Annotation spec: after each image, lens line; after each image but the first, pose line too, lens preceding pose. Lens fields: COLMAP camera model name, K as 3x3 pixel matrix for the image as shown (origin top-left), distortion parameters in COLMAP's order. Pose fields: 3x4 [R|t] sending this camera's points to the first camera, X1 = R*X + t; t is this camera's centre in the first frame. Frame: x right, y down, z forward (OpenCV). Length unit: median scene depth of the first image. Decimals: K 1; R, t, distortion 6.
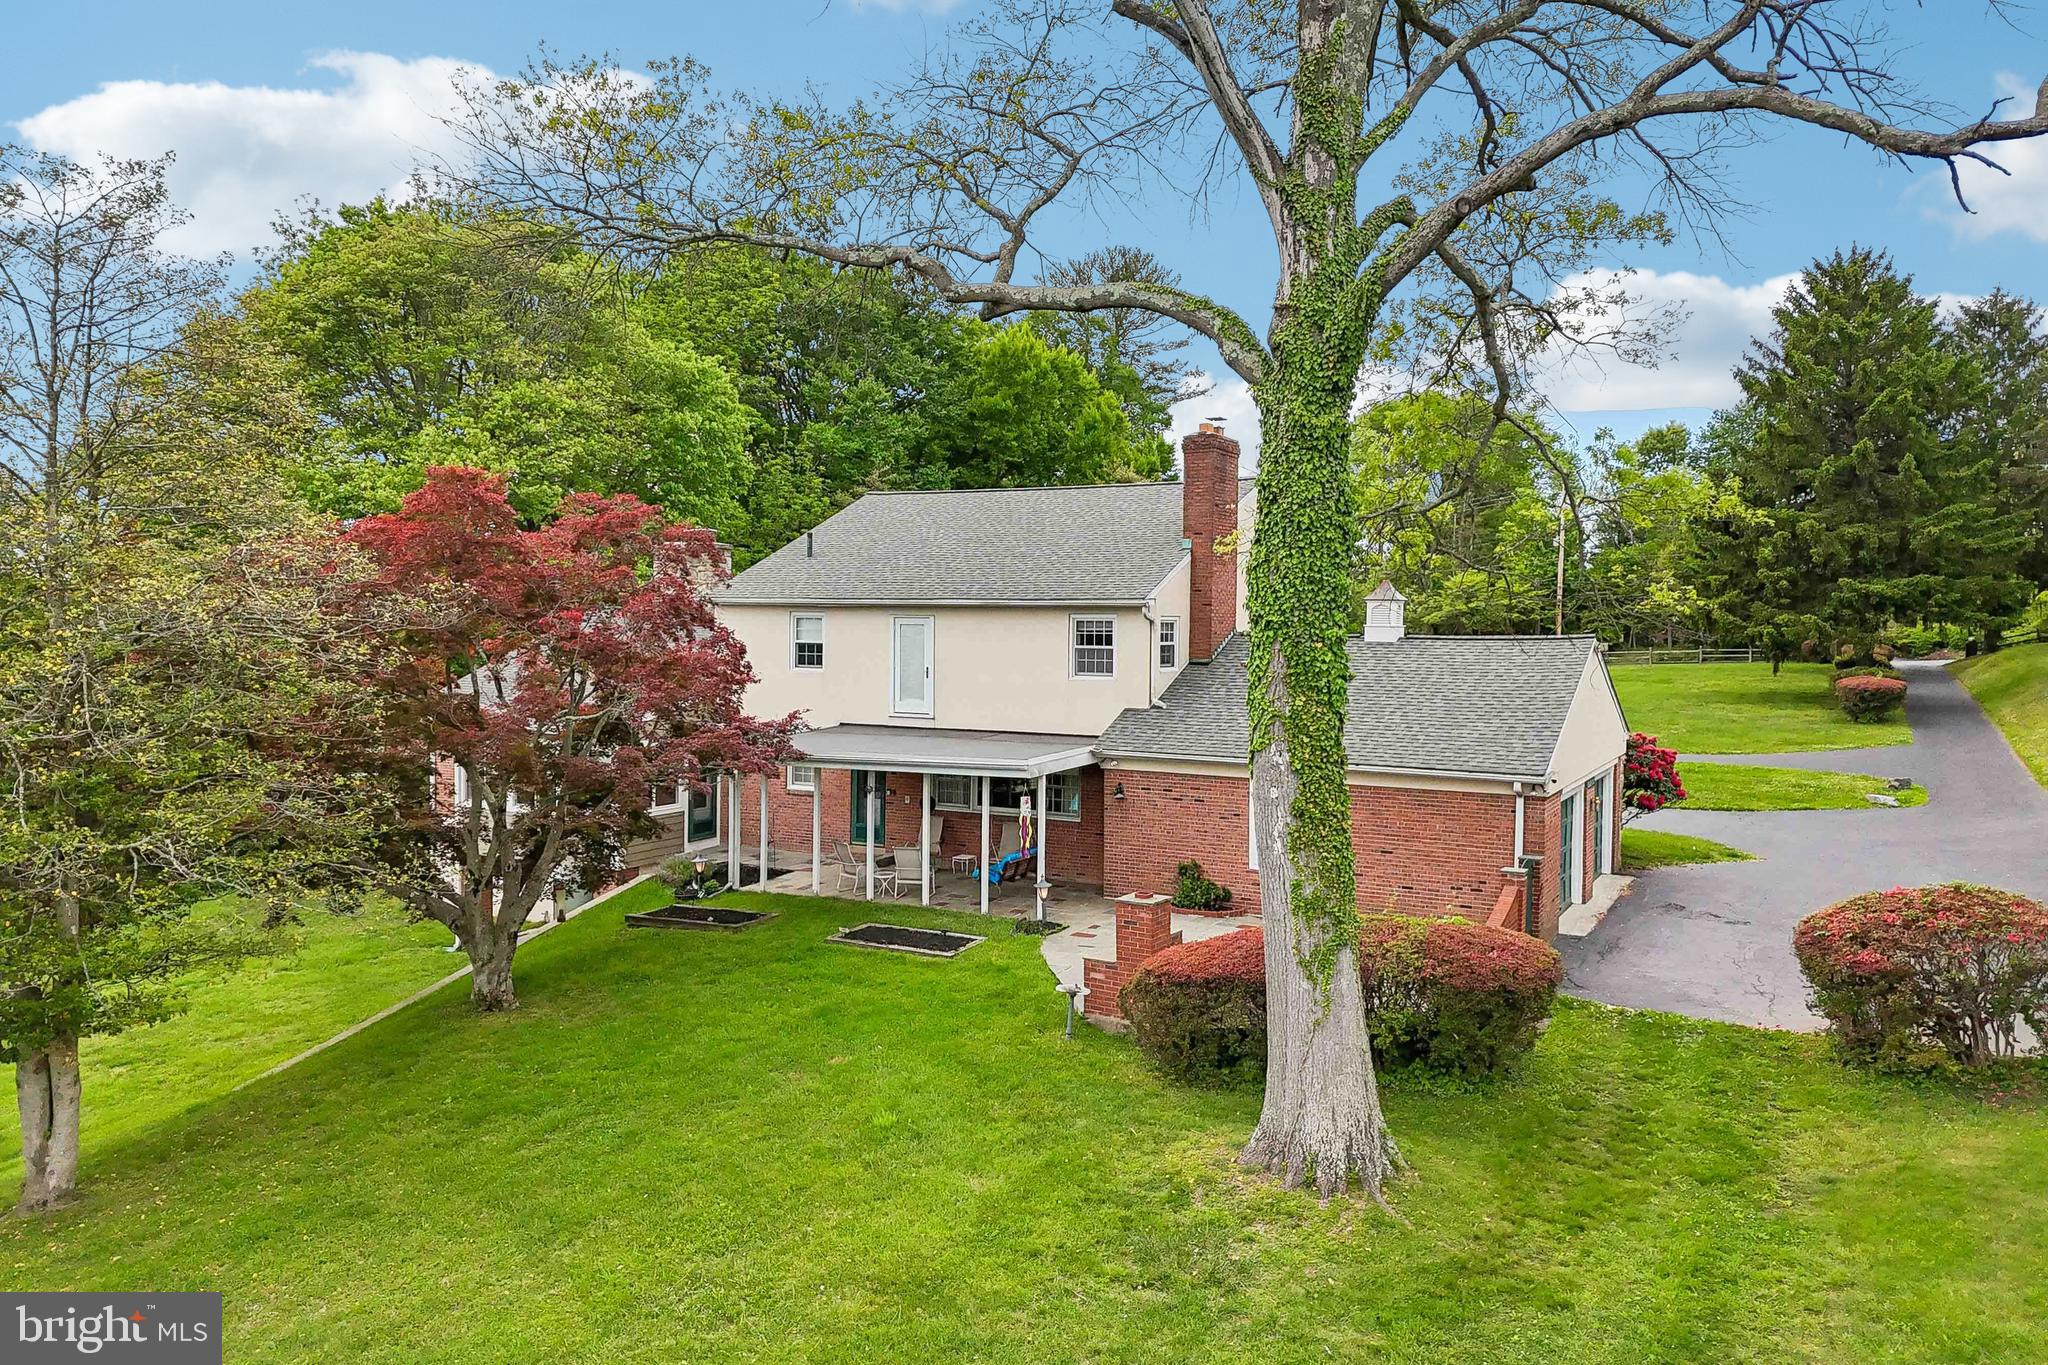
lens RADIAL K [[1521.4, 0, 1055.7], [0, 1521.4, 645.0], [0, 0, 1]] dist [0.070328, 0.007284]
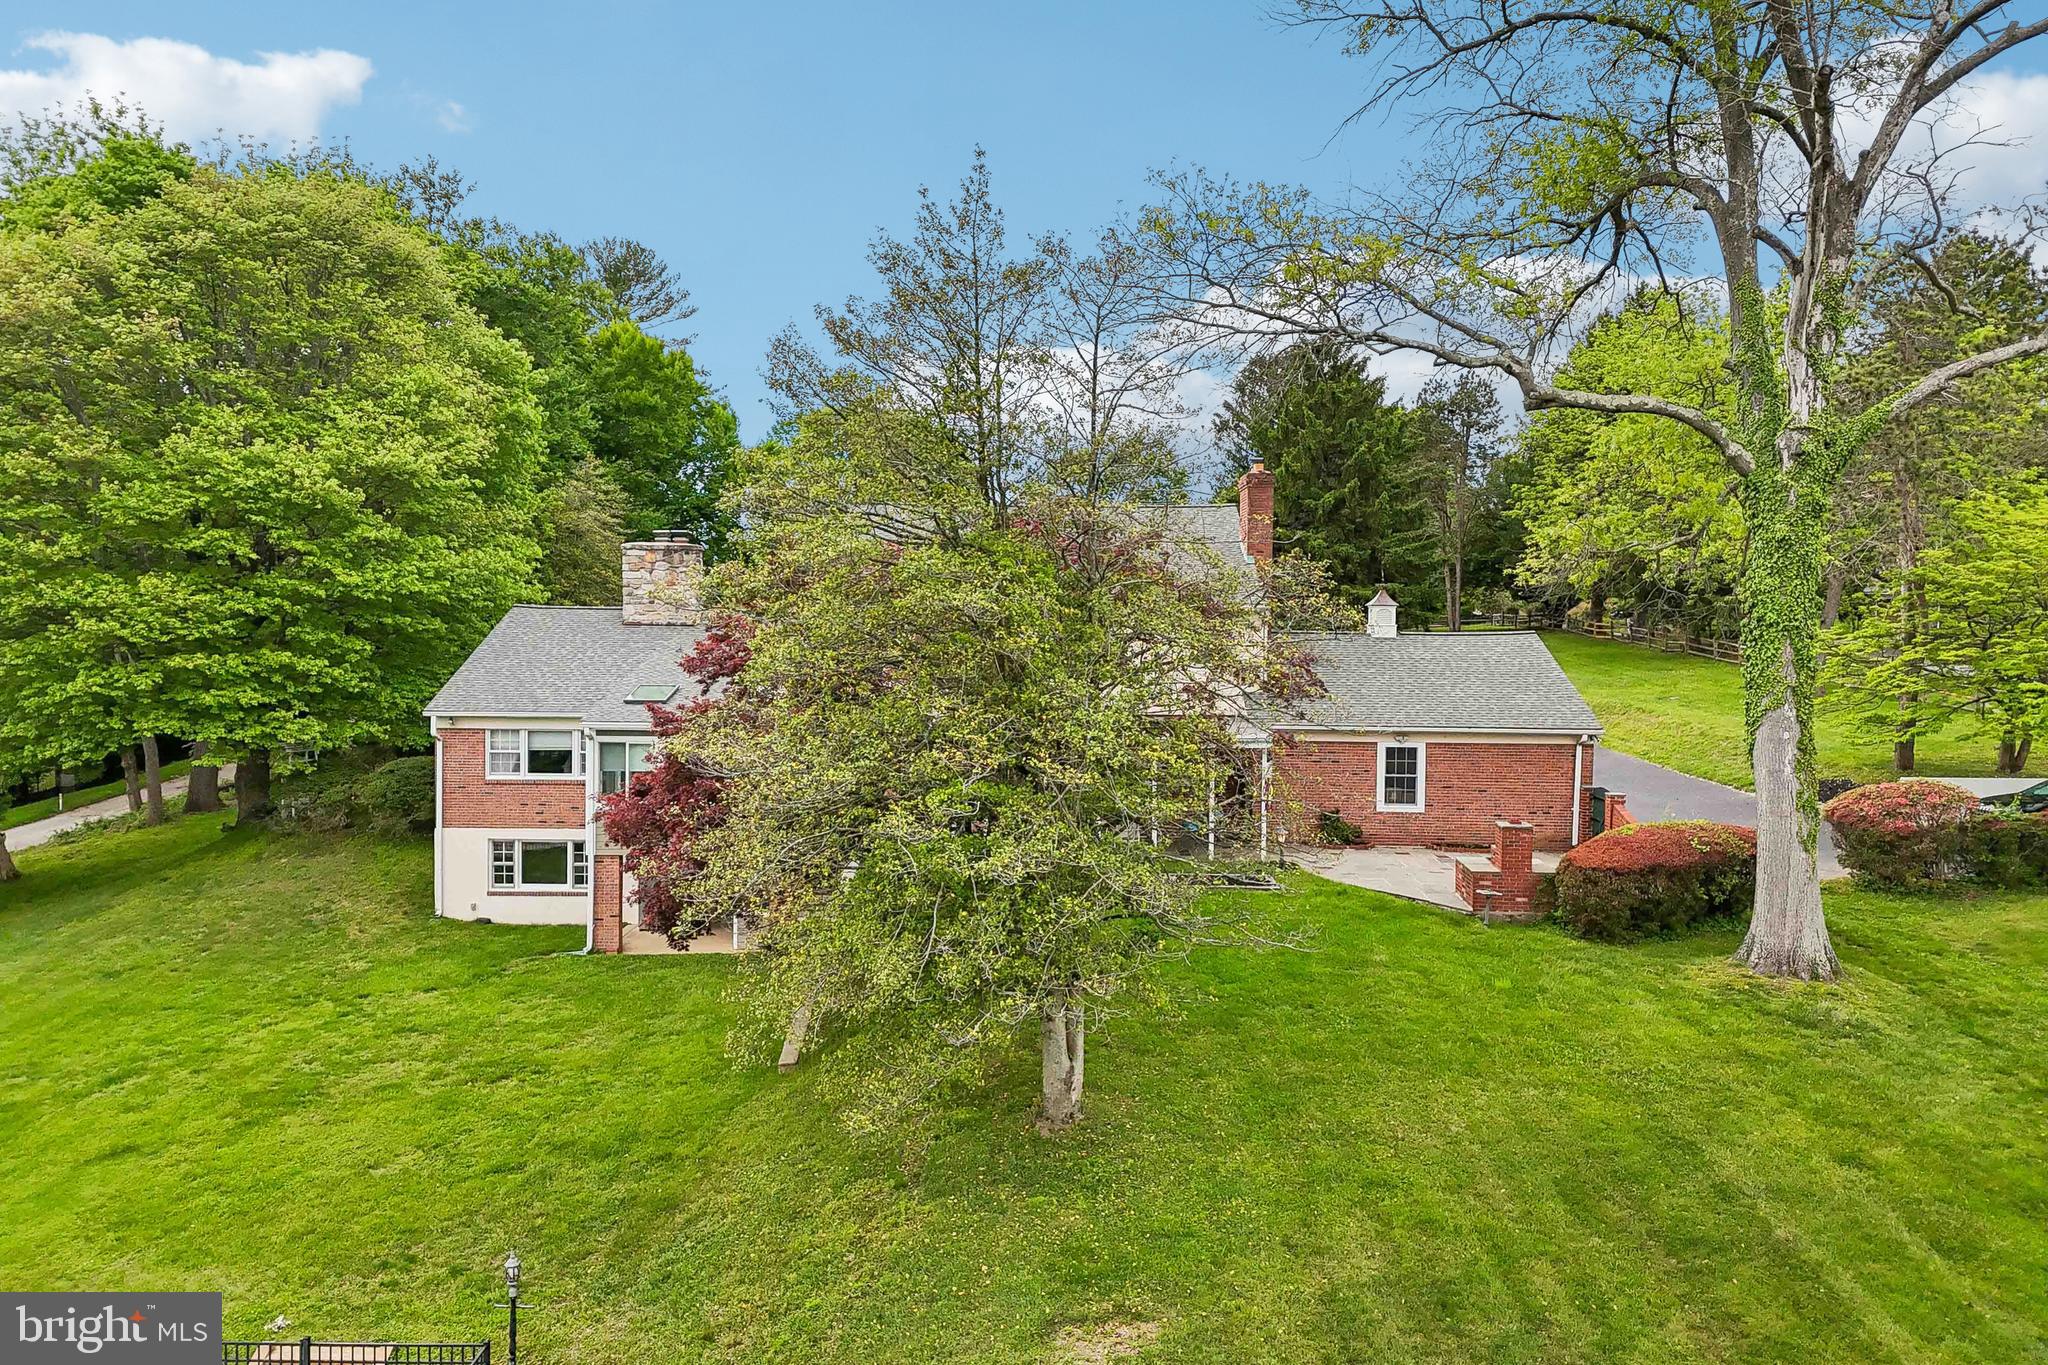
lens RADIAL K [[1521.4, 0, 1055.7], [0, 1521.4, 645.0], [0, 0, 1]] dist [0.070328, 0.007284]
pose [[0.868816, -0.009804, 0.495039, -0.804431], [0.006918, 0.999947, 0.007663, -0.008403], [-0.495087, -0.003233, 0.868837, -0.007540]]
